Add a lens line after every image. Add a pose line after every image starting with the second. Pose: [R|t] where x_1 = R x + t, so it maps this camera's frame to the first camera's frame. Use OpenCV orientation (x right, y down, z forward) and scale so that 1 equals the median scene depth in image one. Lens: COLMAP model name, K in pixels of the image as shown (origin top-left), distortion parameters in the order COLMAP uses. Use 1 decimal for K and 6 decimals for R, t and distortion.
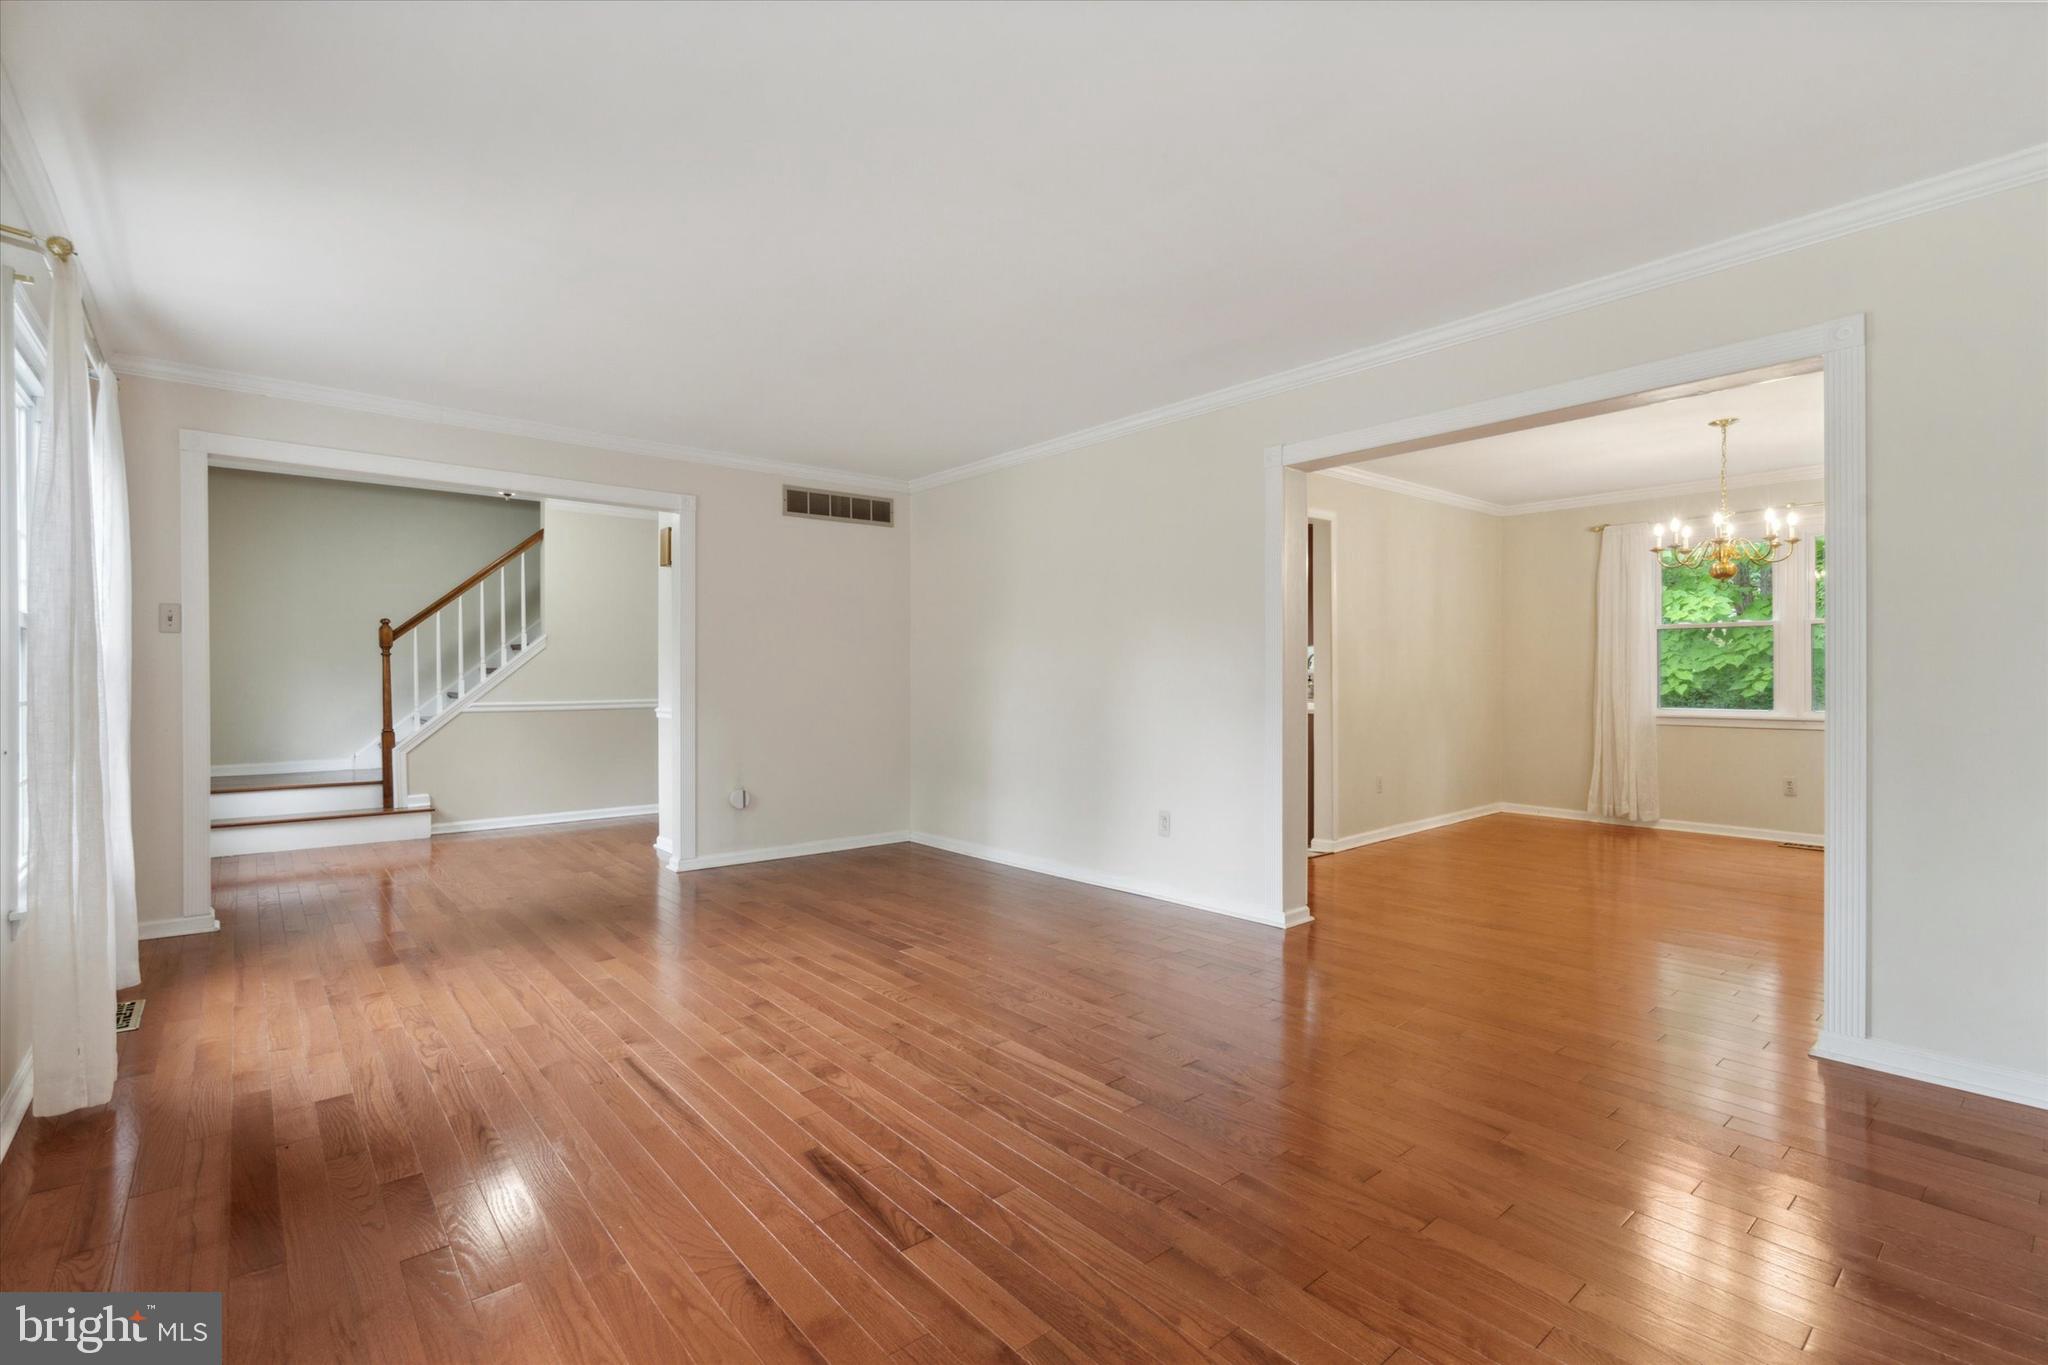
lens RADIAL K [[934.2, 0, 997.6], [0, 934.2, 690.0], [0, 0, 1]] dist [-0.002221, 0.001257]
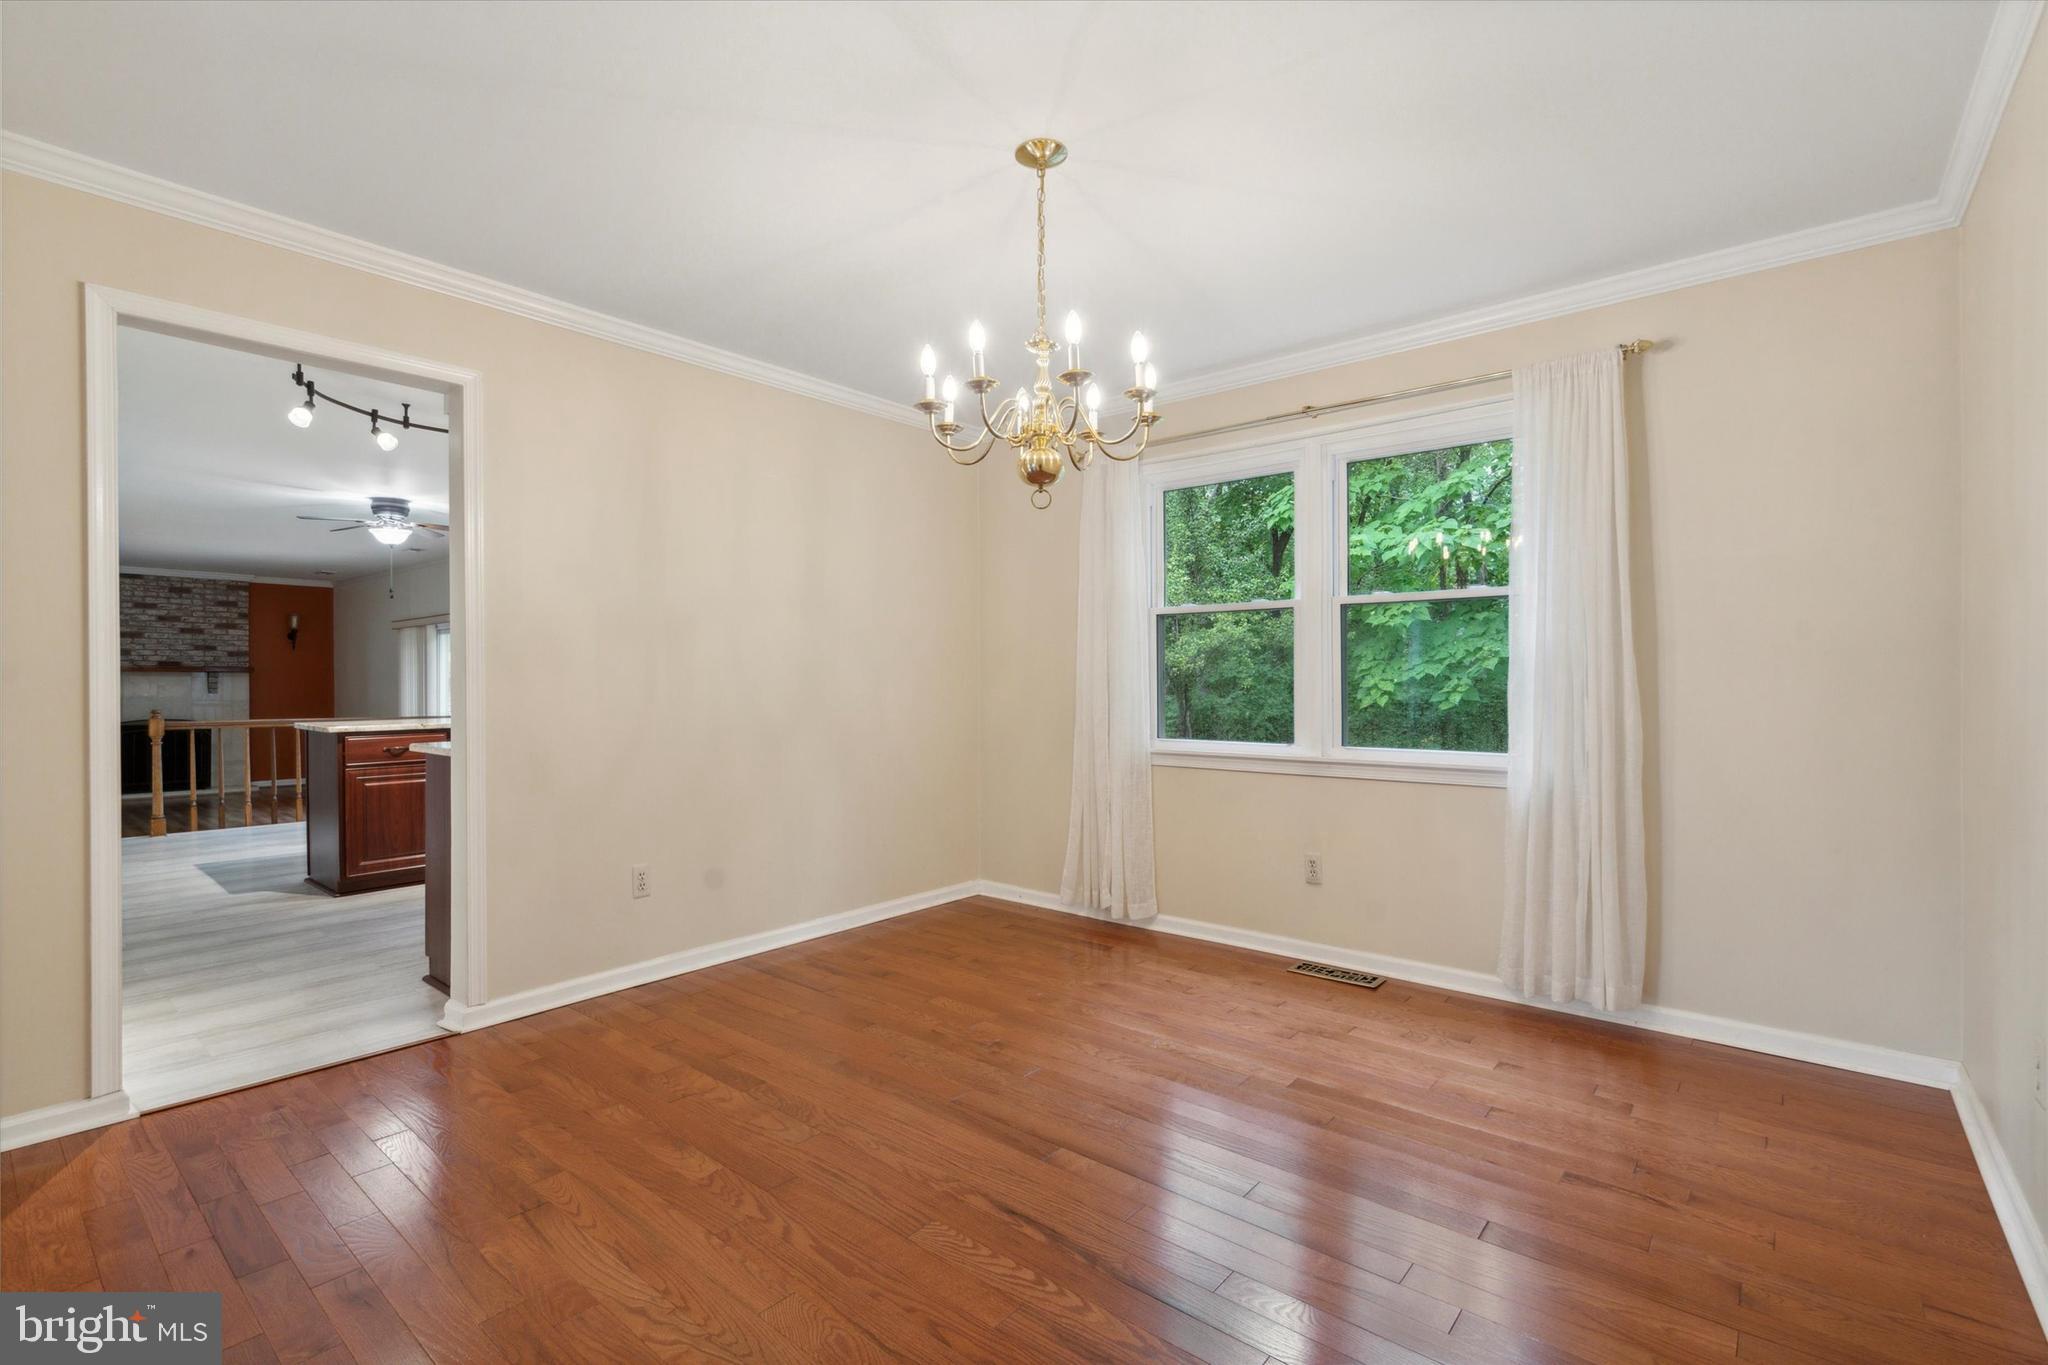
lens RADIAL K [[934.2, 0, 1009.0], [0, 934.2, 691.3], [0, 0, 1]] dist [-0.002221, 0.001257]
pose [[0.983541, 0.003184, 0.180659, 0.484842], [-0.002063, 0.999977, -0.006393, -0.008559], [-0.180675, 0.005916, 0.983525, 0.387006]]
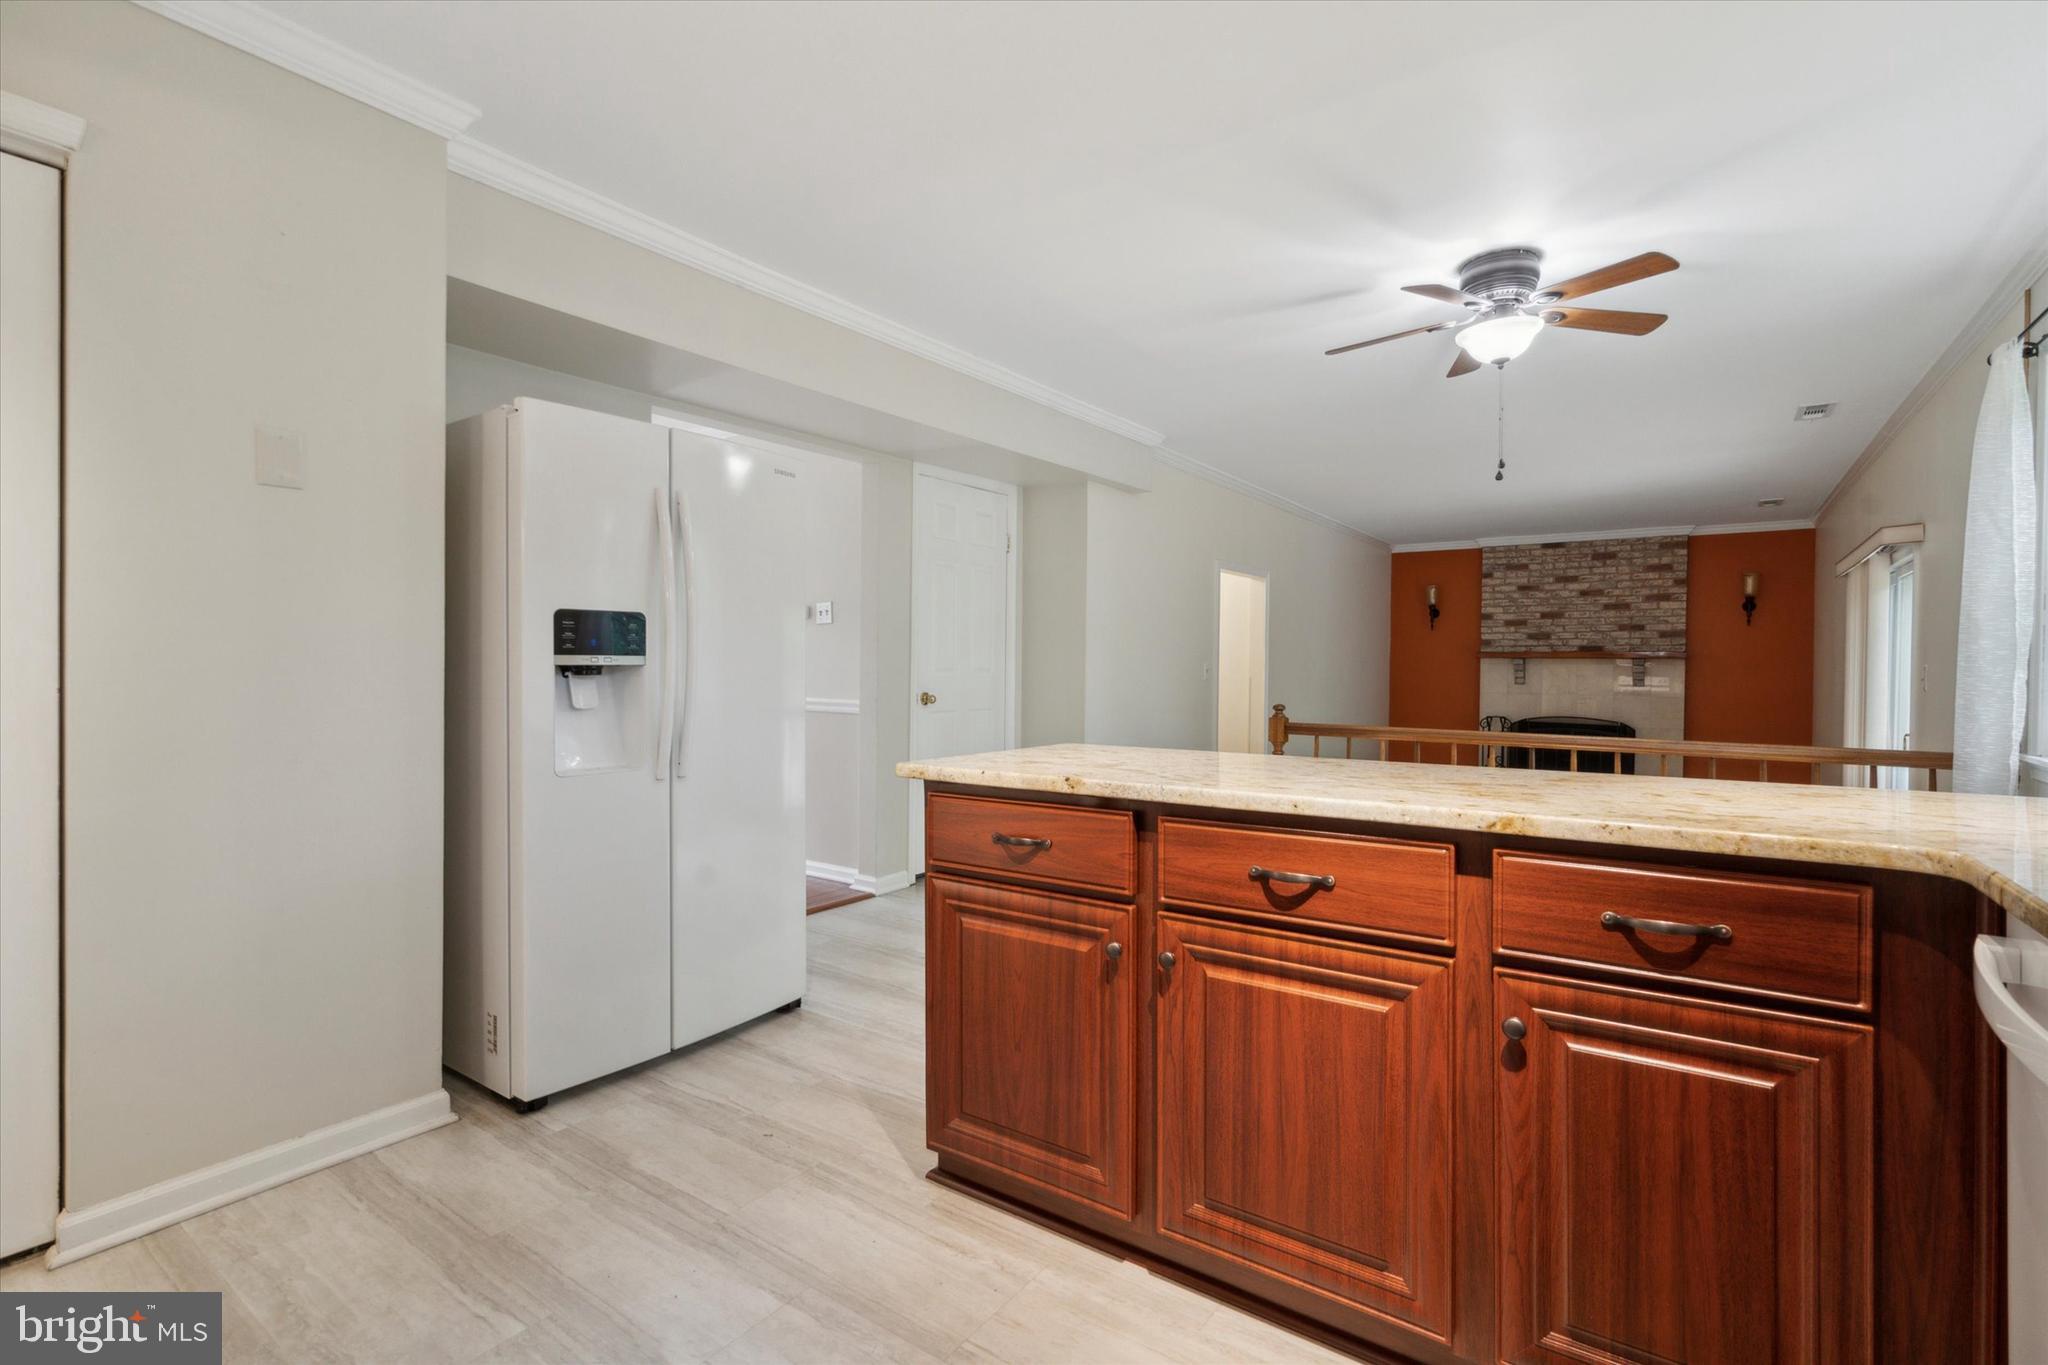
lens RADIAL K [[934.2, 0, 1021.0], [0, 934.2, 677.2], [0, 0, 1]] dist [-0.002221, 0.001257]
pose [[0.267581, 0.012939, -0.963449, 0.477669], [-0.023988, 0.999689, 0.006763, -0.008963], [0.963237, 0.021301, 0.267808, 0.442903]]
